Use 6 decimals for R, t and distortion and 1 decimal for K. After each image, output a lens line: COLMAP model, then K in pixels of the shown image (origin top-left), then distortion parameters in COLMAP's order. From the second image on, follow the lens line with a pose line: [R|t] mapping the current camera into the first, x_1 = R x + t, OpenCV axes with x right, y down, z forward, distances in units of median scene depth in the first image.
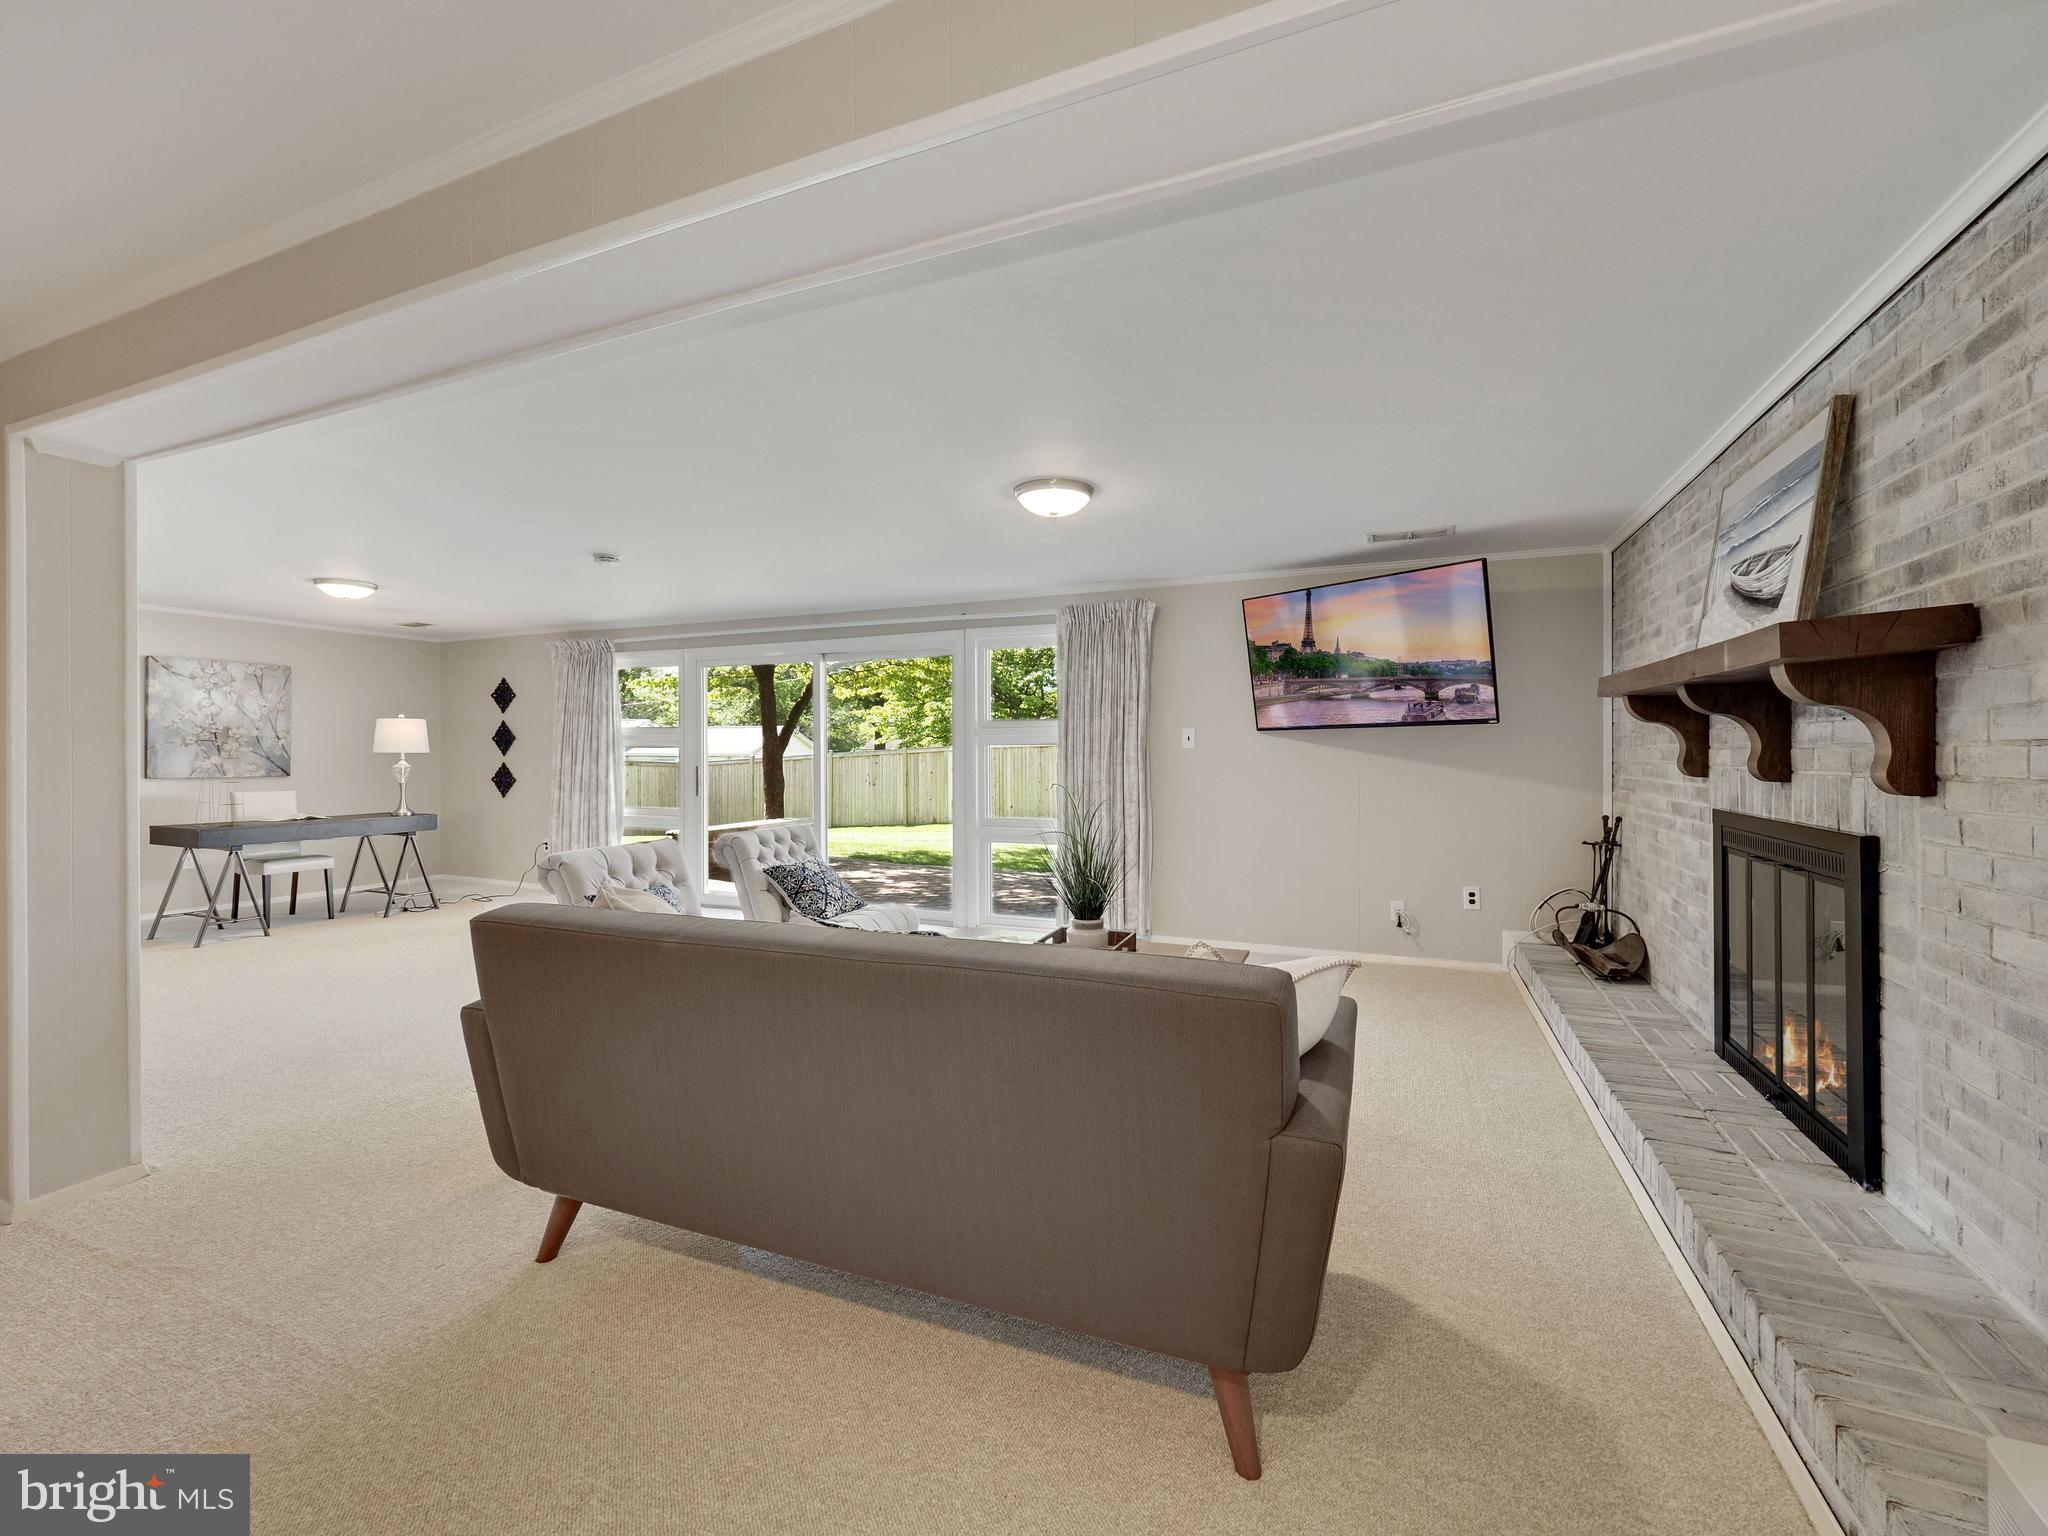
lens RADIAL K [[859.1, 0, 1024.9], [0, 859.1, 756.3], [0, 0, 1]] dist [-0.002690, -0.001709]
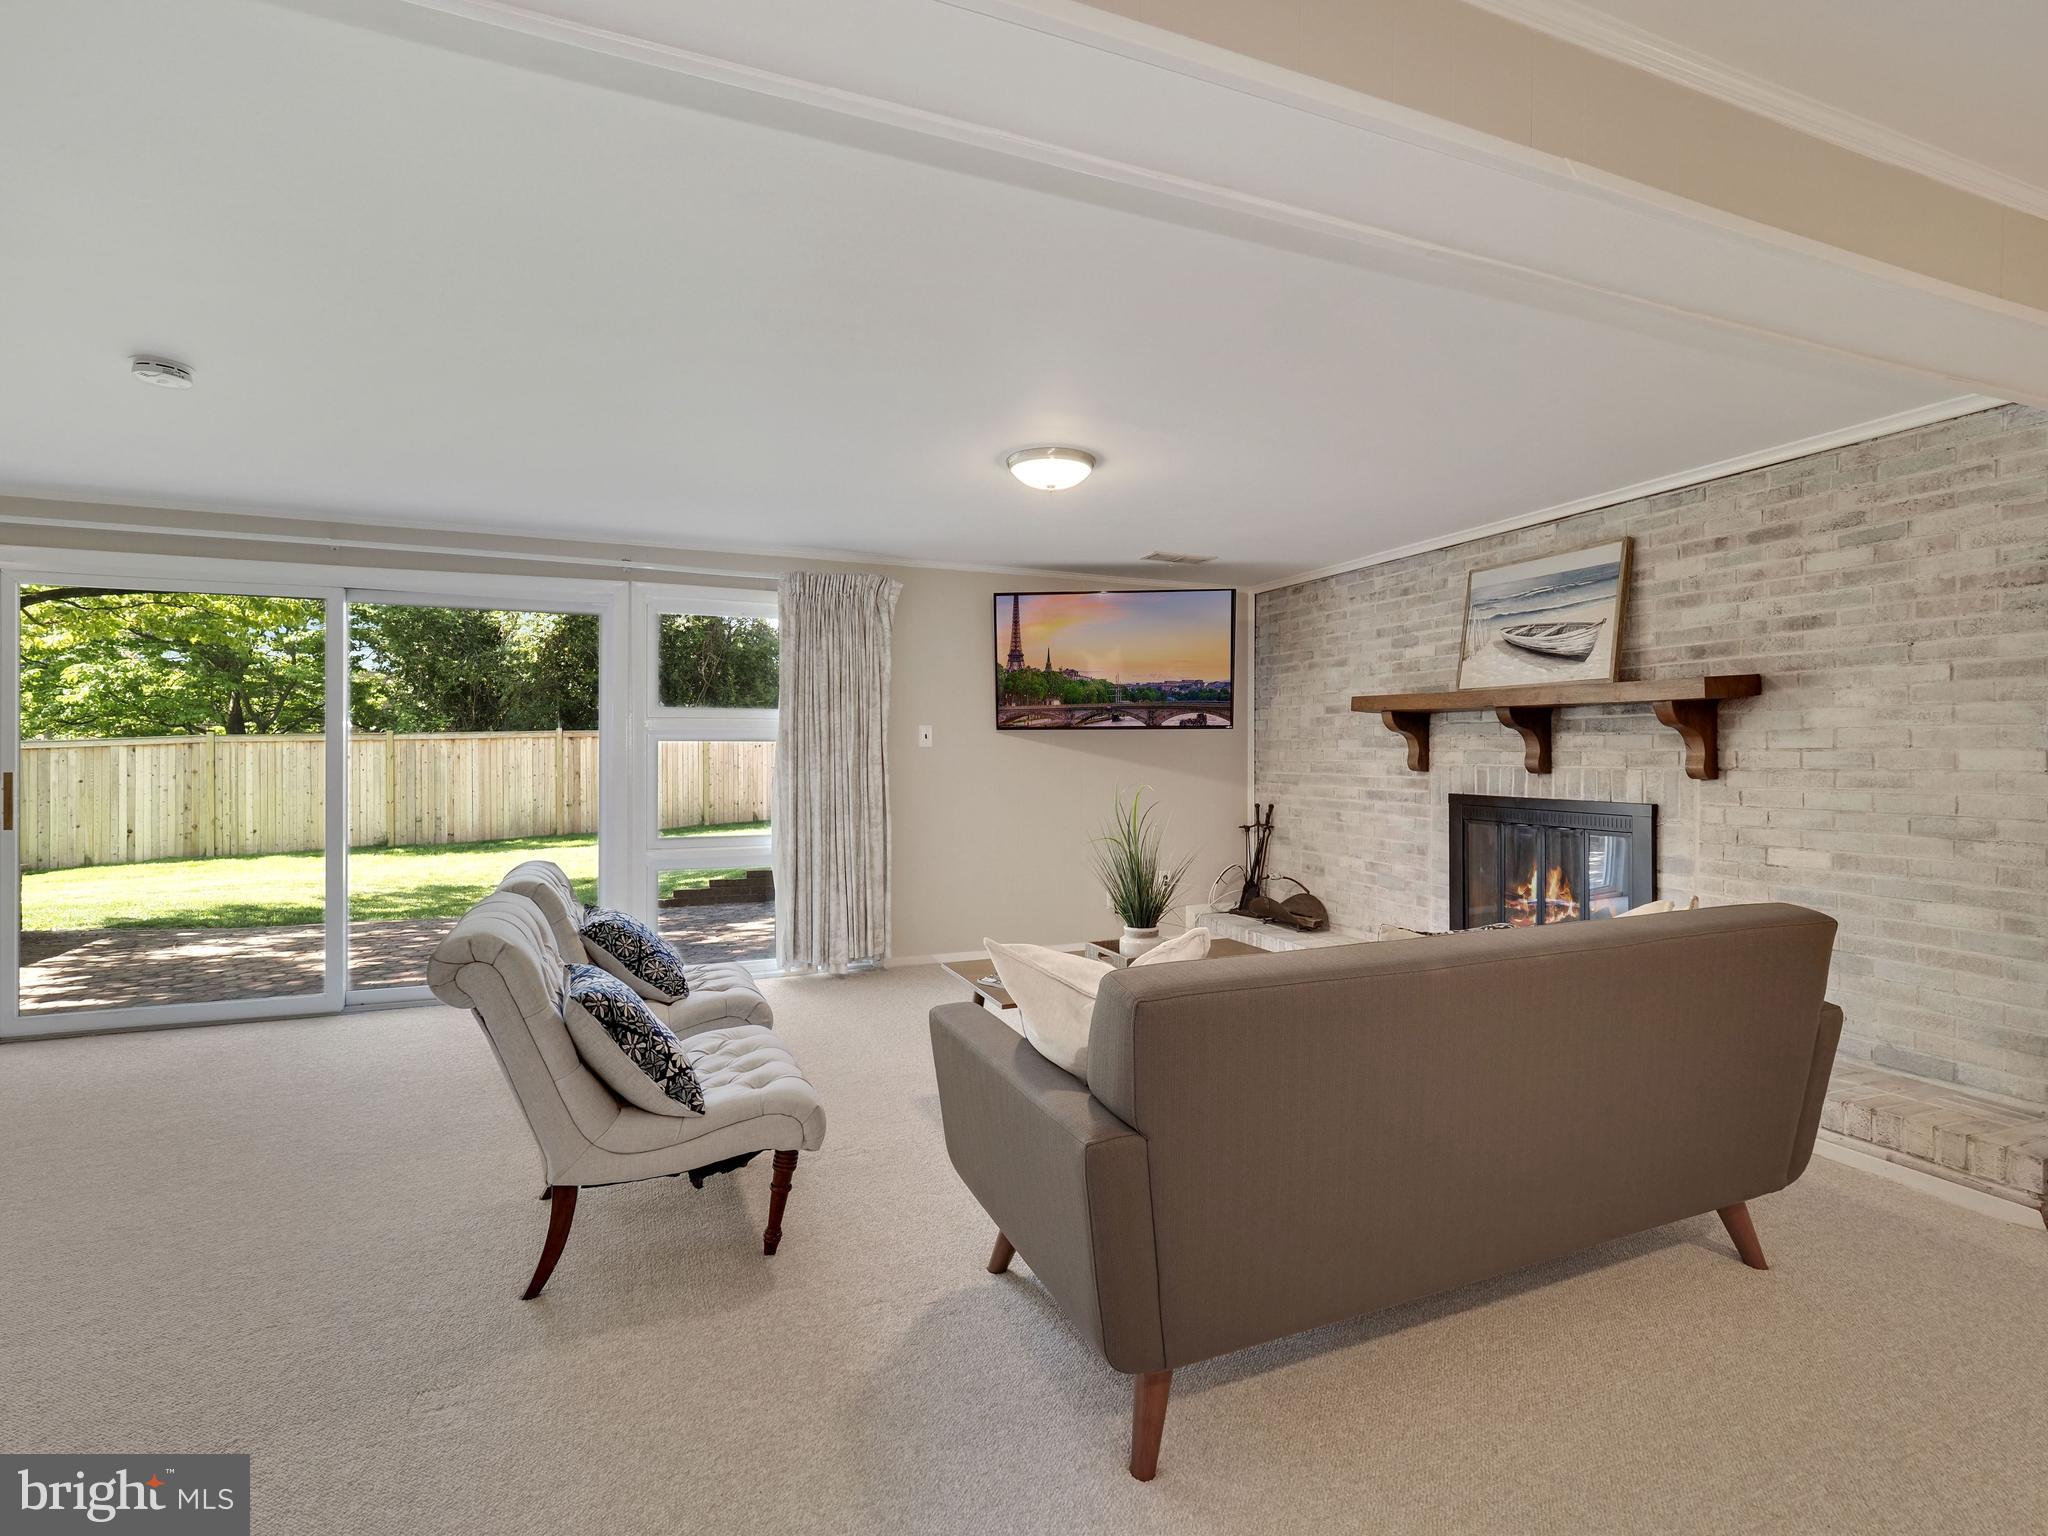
lens RADIAL K [[966.7, 0, 1026.5], [0, 966.7, 760.5], [0, 0, 1]] dist [-0.002041, -0.000980]
pose [[0.704728, -0.002062, 0.709475, -0.626434], [-0.001570, 0.999989, 0.004466, 0.000303], [-0.709476, -0.004261, 0.704717, 0.272042]]
